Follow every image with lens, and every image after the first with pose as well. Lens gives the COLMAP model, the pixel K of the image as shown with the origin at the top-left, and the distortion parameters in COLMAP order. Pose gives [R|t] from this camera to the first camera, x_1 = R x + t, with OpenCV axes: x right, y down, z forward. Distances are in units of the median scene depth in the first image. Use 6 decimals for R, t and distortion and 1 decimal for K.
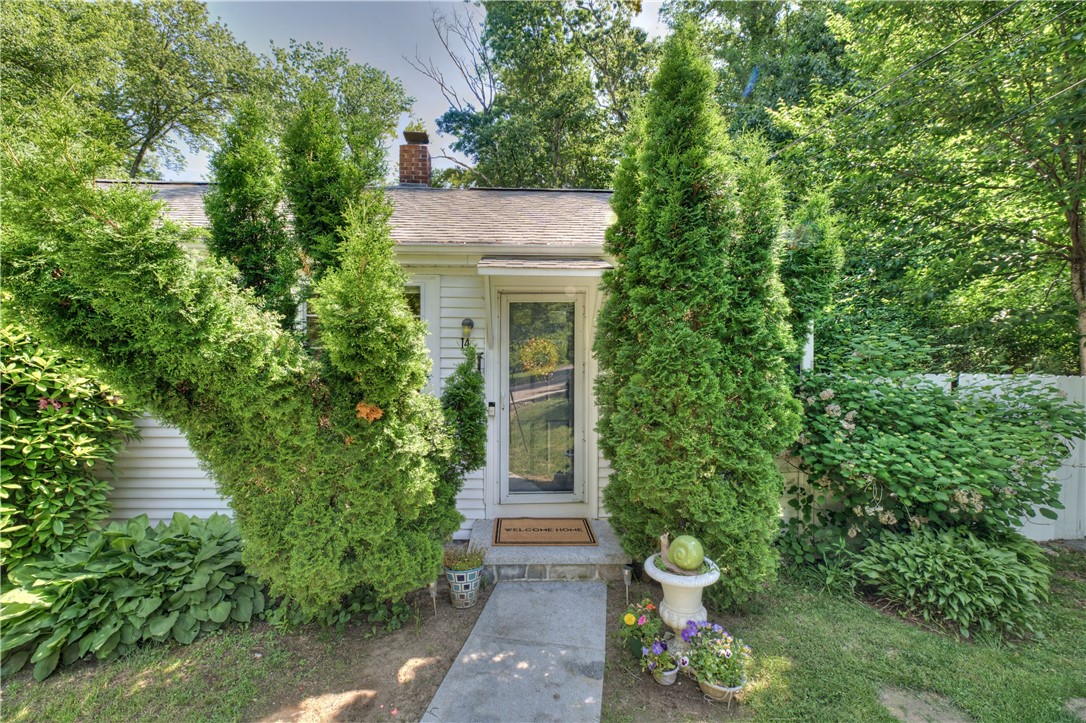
lens RADIAL K [[441.0, 0, 522.3], [0, 441.0, 371.2], [0, 0, 1]] dist [0.000102, -0.002748]
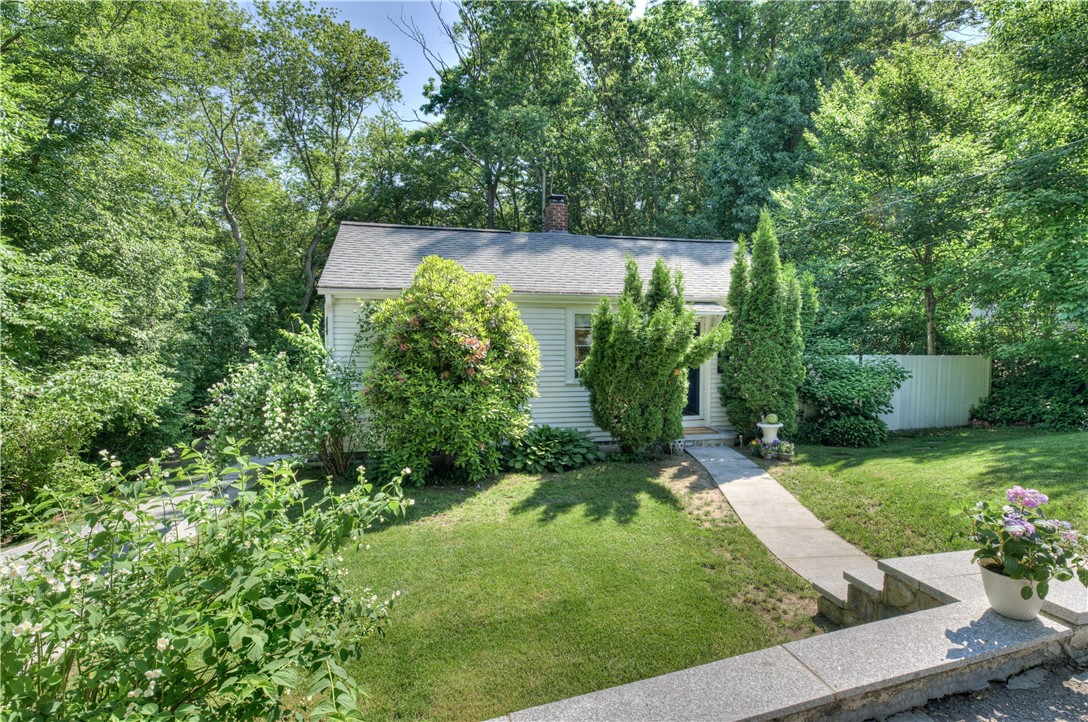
lens RADIAL K [[504.2, 0, 550.9], [0, 504.2, 385.6], [0, 0, 1]] dist [0.000263, -0.001017]
pose [[0.981696, -0.026798, 0.188560, -1.403882], [0.015172, 0.997909, 0.062831, -0.032886], [-0.189849, -0.058820, 0.980050, -1.645728]]
